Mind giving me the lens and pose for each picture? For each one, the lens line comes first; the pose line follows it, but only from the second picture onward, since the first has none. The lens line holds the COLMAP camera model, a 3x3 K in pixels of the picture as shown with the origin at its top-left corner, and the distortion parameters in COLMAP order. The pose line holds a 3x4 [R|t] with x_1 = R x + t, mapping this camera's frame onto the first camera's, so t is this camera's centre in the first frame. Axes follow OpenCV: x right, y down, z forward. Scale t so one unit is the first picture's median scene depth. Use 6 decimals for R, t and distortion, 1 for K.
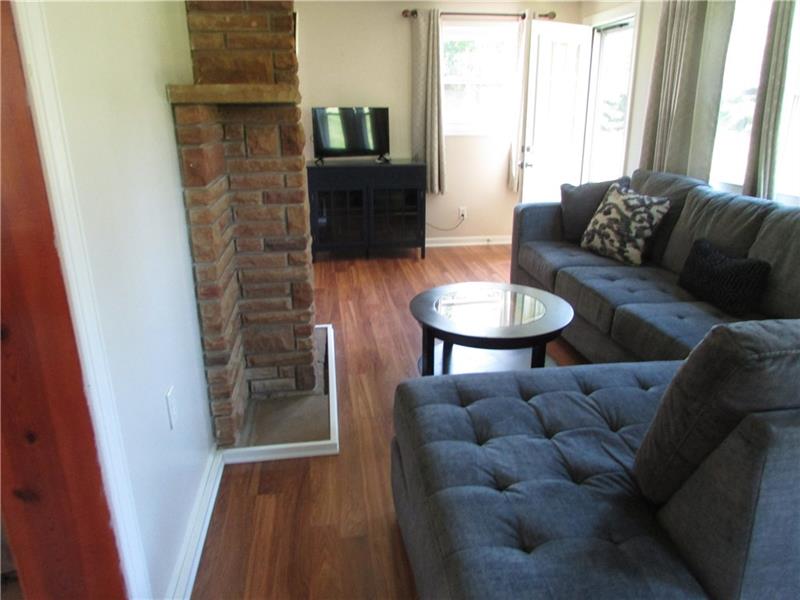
lens RADIAL K [[565.0, 0, 400.2], [0, 565.0, 299.4], [0, 0, 1]] dist [-0.037646, 0.018714]
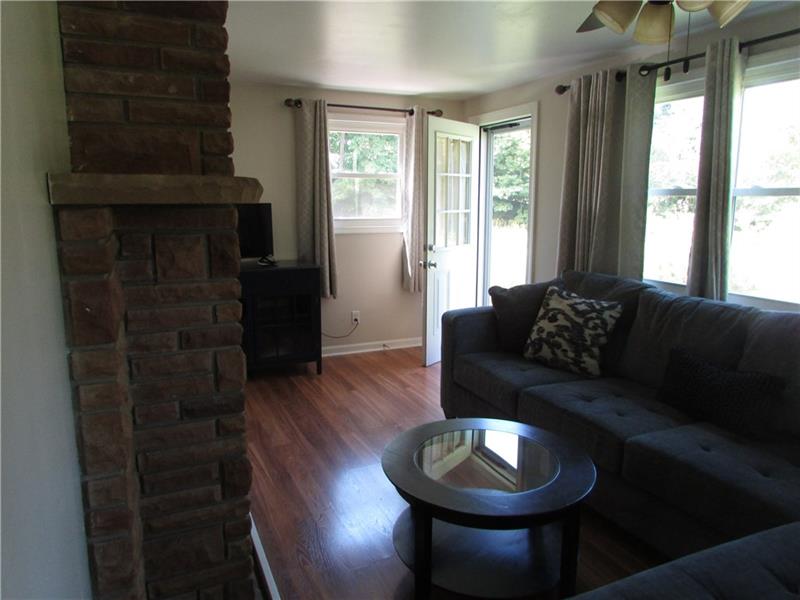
lens RADIAL K [[565.0, 0, 399.6], [0, 565.0, 298.6], [0, 0, 1]] dist [-0.037646, 0.018714]
pose [[0.957176, -0.039715, 0.286768, -0.143941], [0.083797, 0.986150, -0.143127, -0.088786], [-0.277113, 0.161029, 0.947248, 0.232501]]
